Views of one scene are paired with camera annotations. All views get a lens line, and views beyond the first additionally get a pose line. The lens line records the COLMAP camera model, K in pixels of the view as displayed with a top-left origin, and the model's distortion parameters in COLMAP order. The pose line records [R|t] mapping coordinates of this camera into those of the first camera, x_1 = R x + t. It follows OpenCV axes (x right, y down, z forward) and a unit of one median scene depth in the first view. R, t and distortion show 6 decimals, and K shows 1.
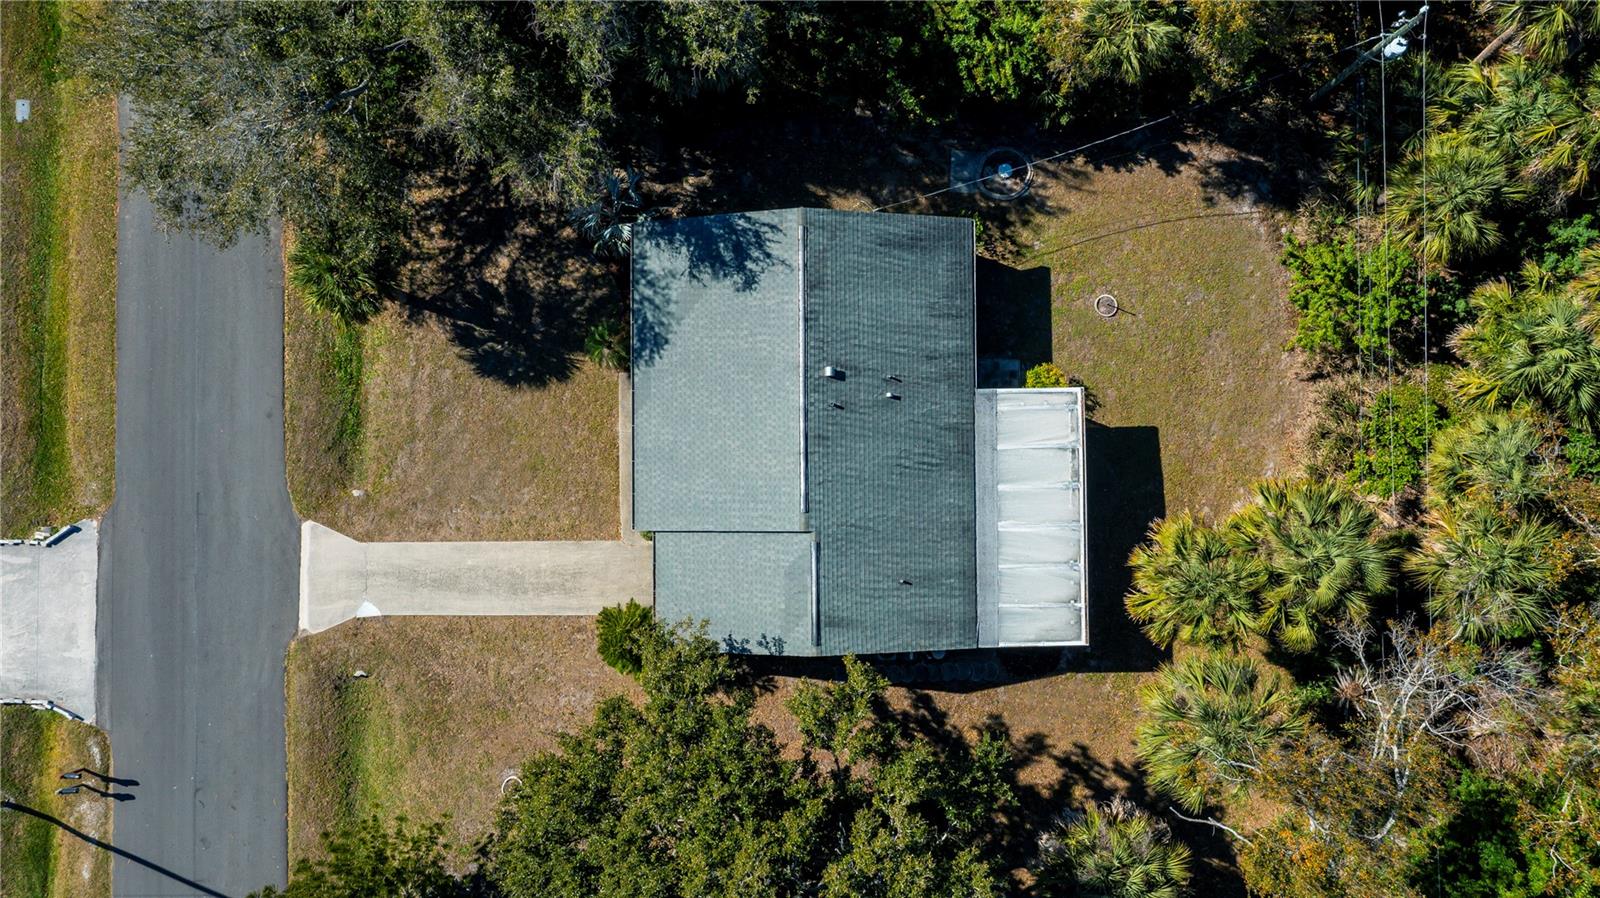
lens RADIAL K [[1247.4, 0, 800.0], [0, 1247.4, 449.0], [0, 0, 1]] dist [-0.007195, -0.010016]
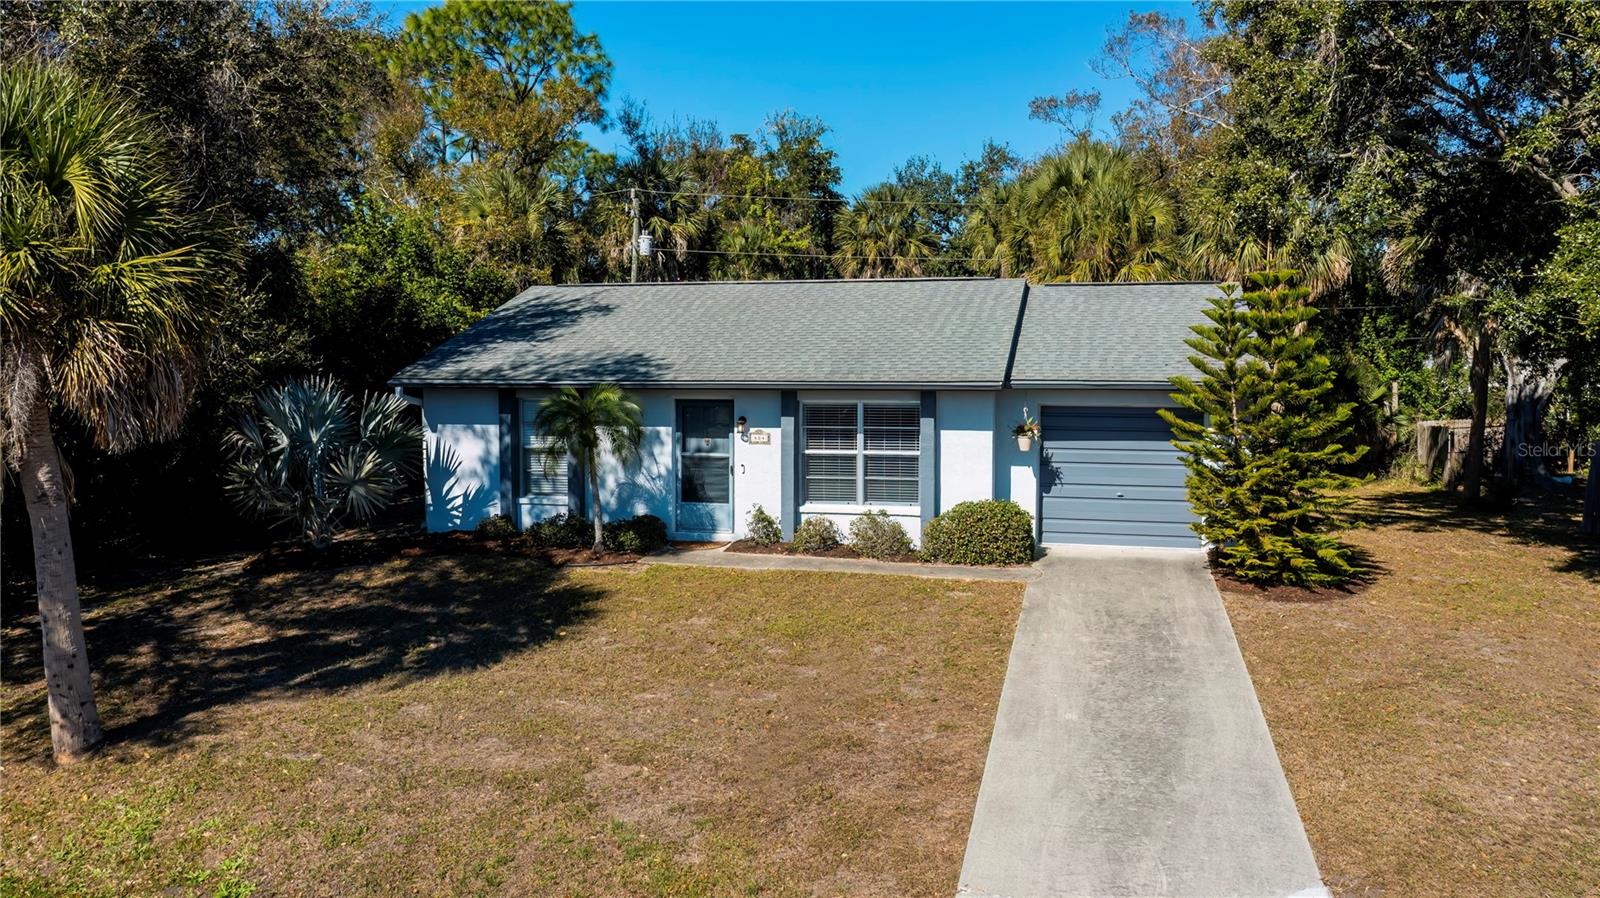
lens RADIAL K [[1273.1, 0, 793.2], [0, 1273.1, 449.7], [0, 0, 1]] dist [-0.007024, -0.011417]
pose [[0.252051, -0.059031, 0.965912, -0.551390], [0.967636, 0.028072, -0.250786, 0.100640], [-0.012311, 0.997861, 0.064196, 0.921924]]
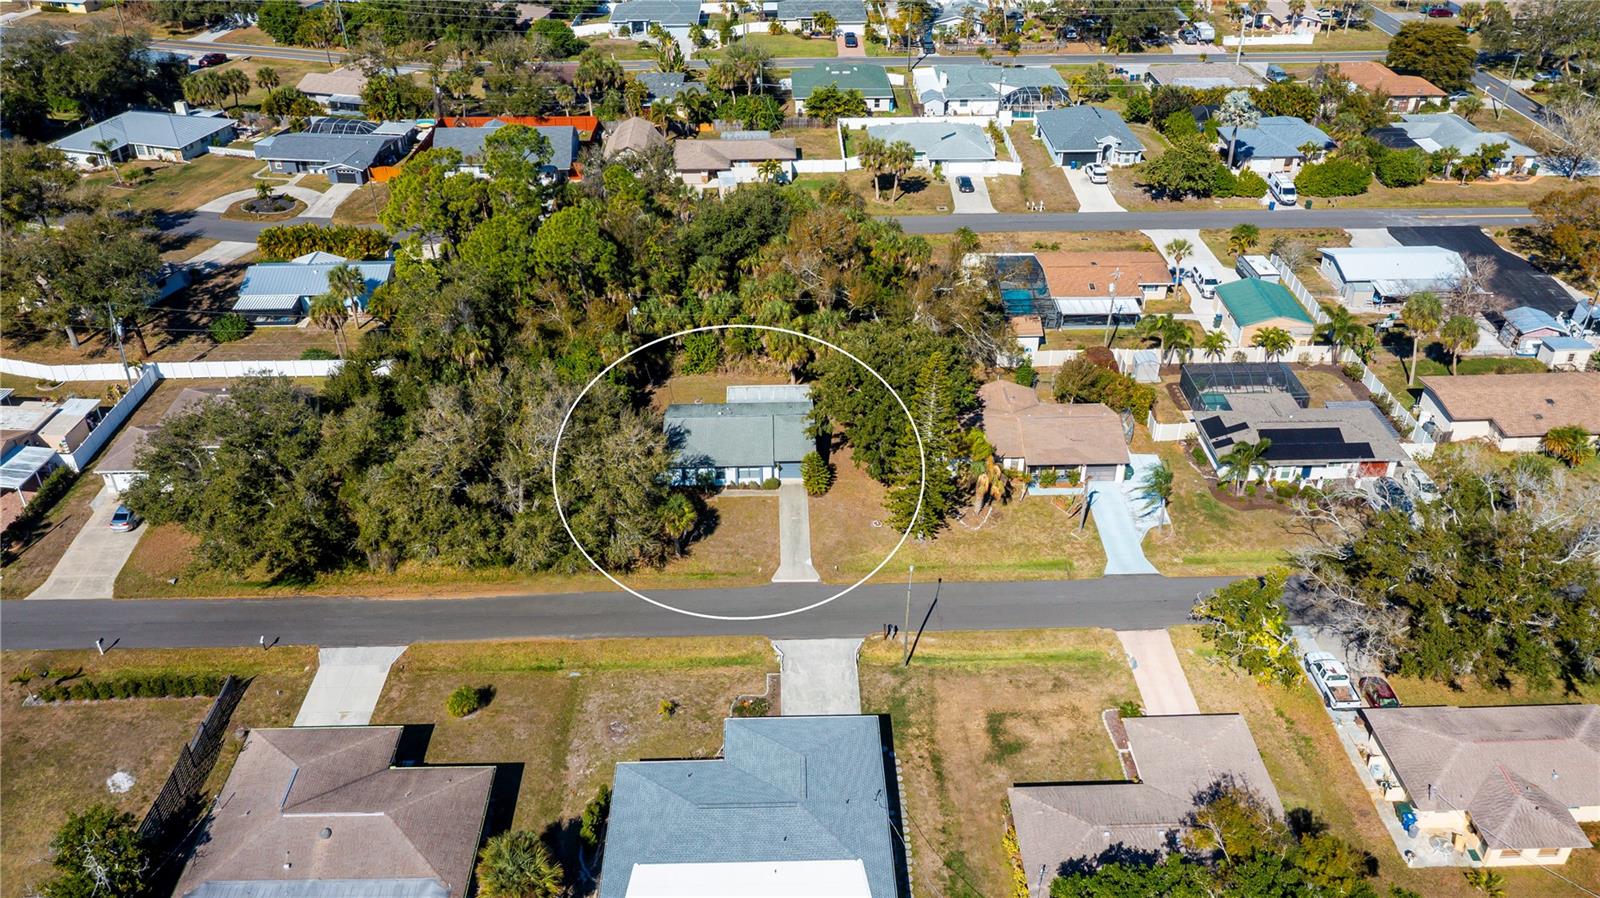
lens RADIAL K [[1247.4, 0, 800.0], [0, 1247.4, 449.0], [0, 0, 1]] dist [-0.007195, -0.010016]
pose [[-0.014878, -0.527463, 0.849448, -2.272015], [0.999851, -0.000434, 0.017243, 0.070767], [-0.008726, 0.849578, 0.527391, -0.447266]]
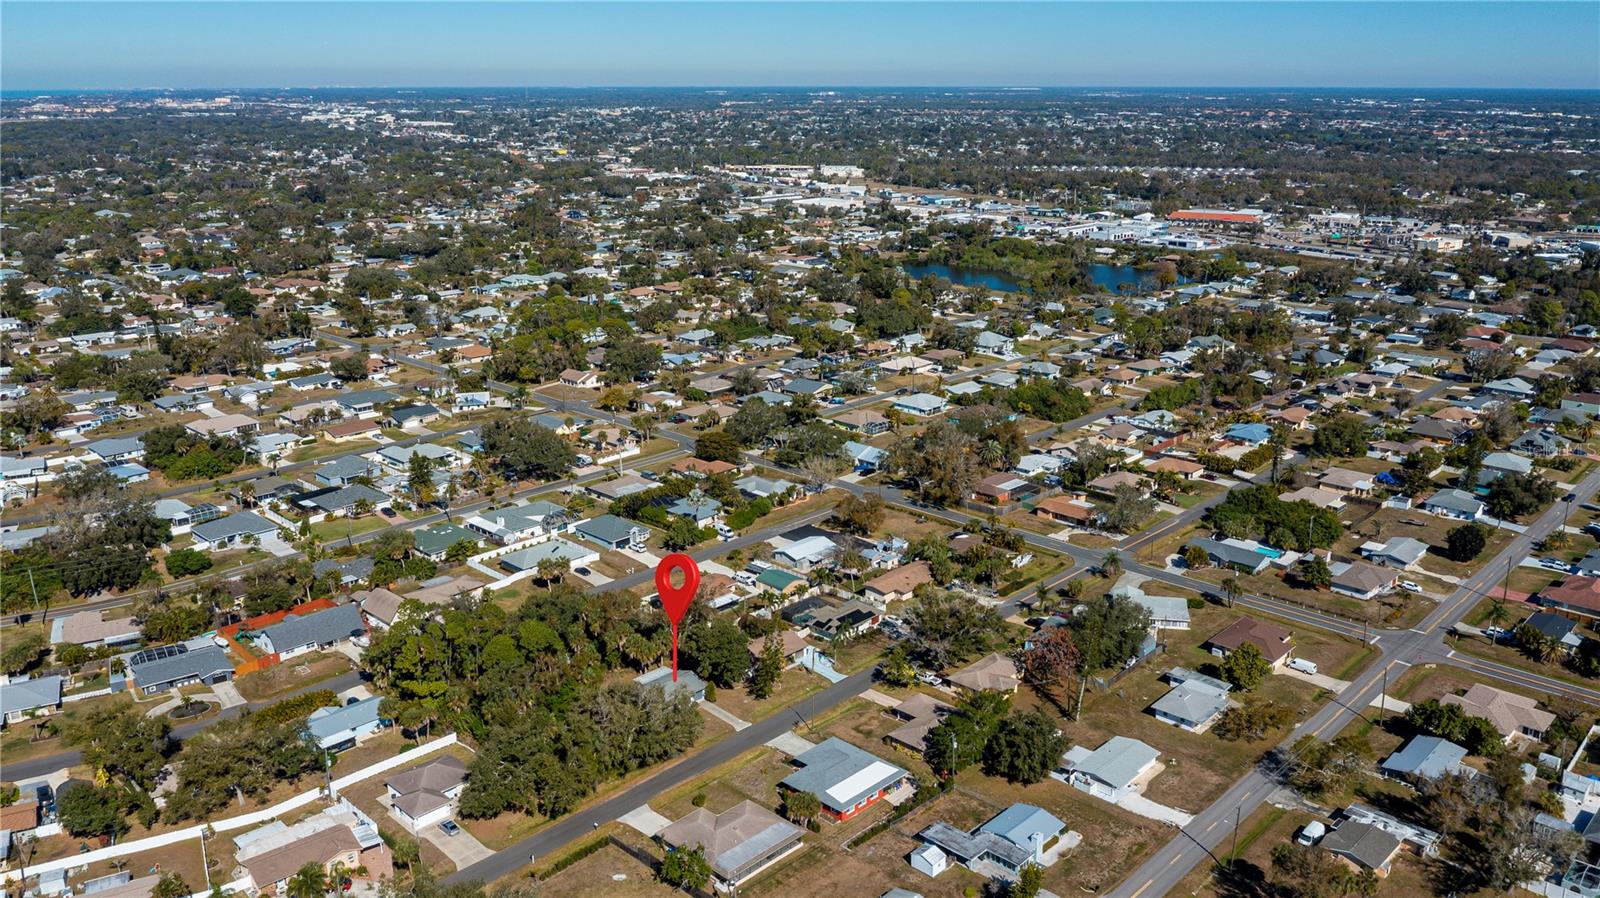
lens RADIAL K [[1247.4, 0, 800.0], [0, 1247.4, 449.0], [0, 0, 1]] dist [-0.007195, -0.010016]
pose [[-0.711015, -0.180687, 0.679566, -4.167371], [0.703162, -0.189009, 0.685448, -3.376189], [0.004593, 0.965209, 0.261441, -1.668847]]
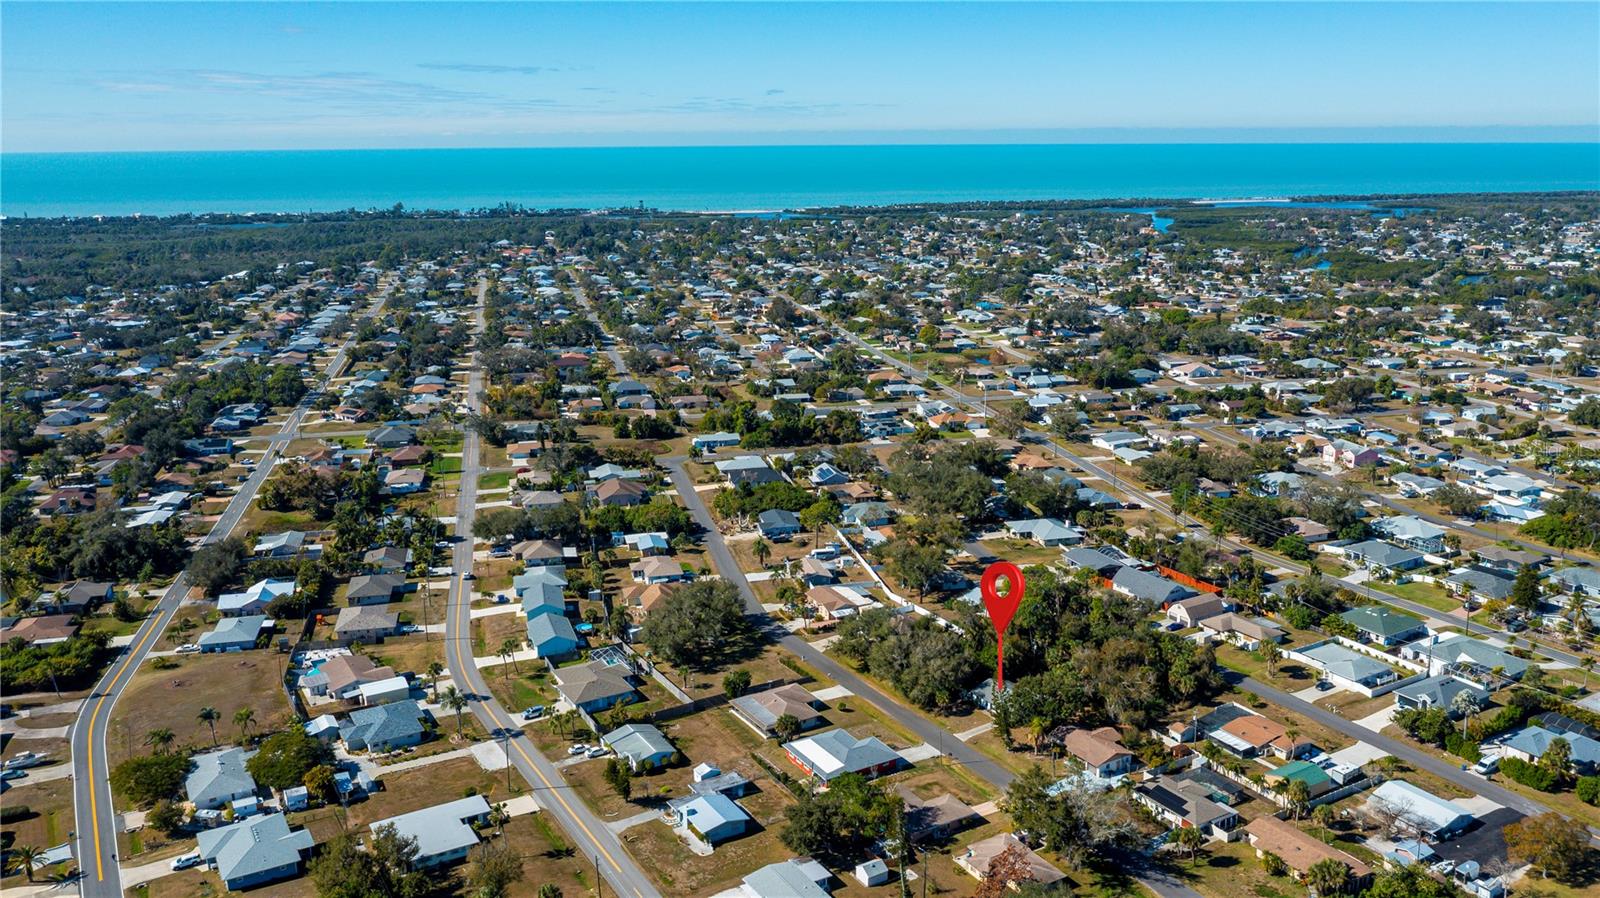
lens RADIAL K [[1247.4, 0, 800.0], [0, 1247.4, 449.0], [0, 0, 1]] dist [-0.007195, -0.010016]
pose [[0.864109, -0.112837, 0.490494, -3.957647], [0.503172, 0.216089, -0.836734, 4.611630], [-0.011576, 0.969832, 0.243501, -1.889257]]
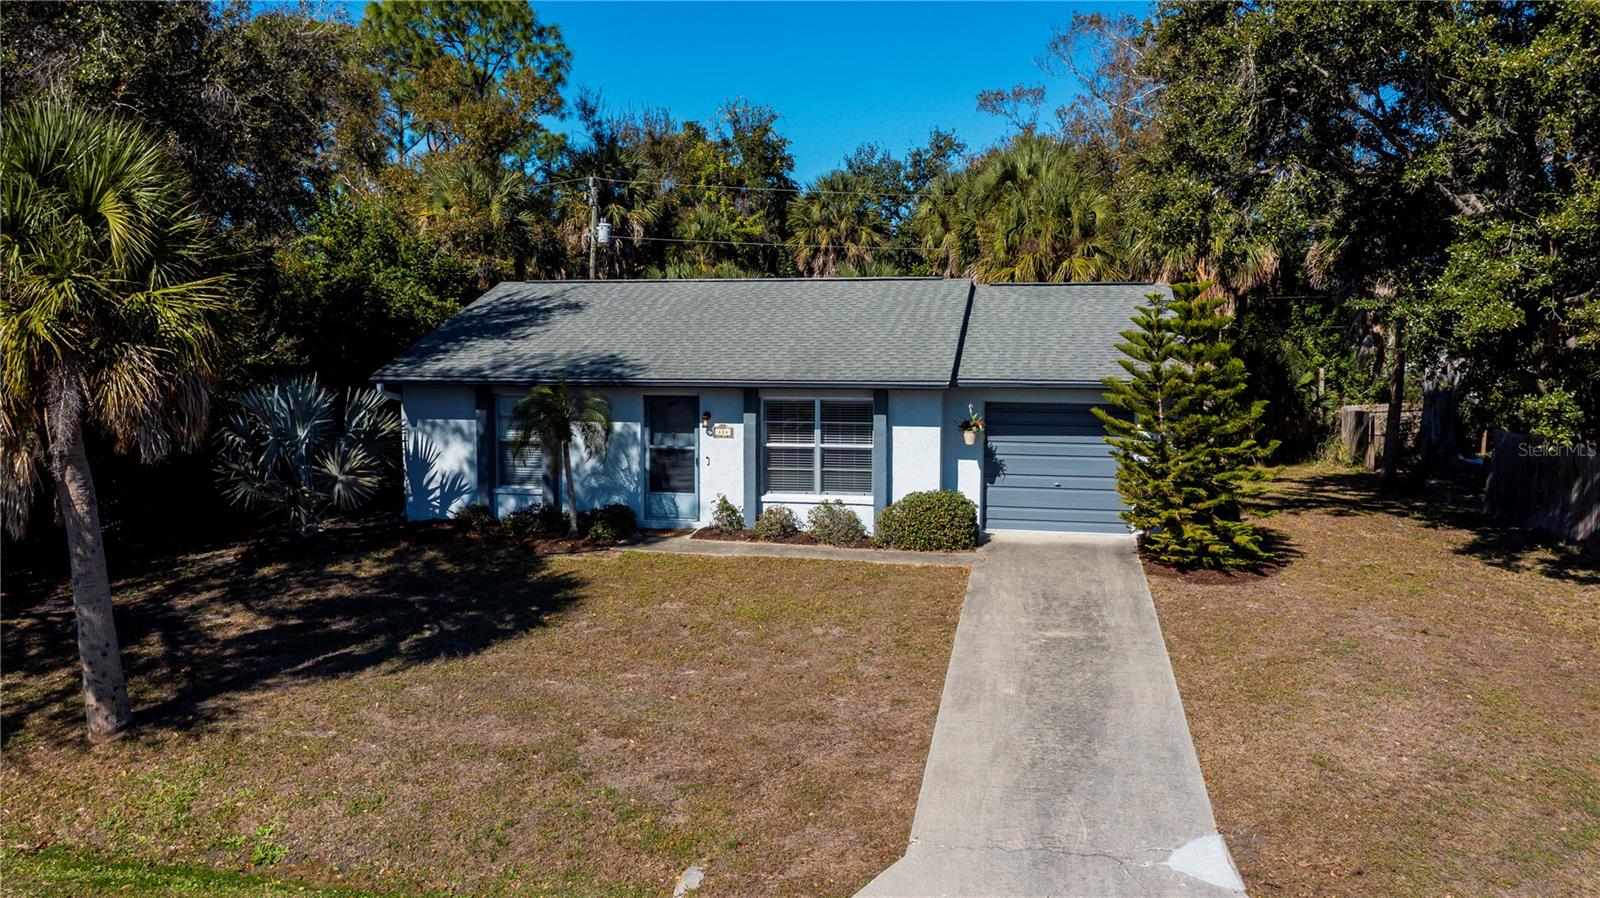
lens RADIAL K [[1247.4, 0, 800.0], [0, 1247.4, 449.0], [0, 0, 1]] dist [-0.007195, -0.010016]
pose [[0.210442, -0.074738, 0.974745, -0.573799], [0.977500, 0.030801, -0.208675, 0.102994], [-0.014428, 0.996727, 0.079538, 0.914999]]
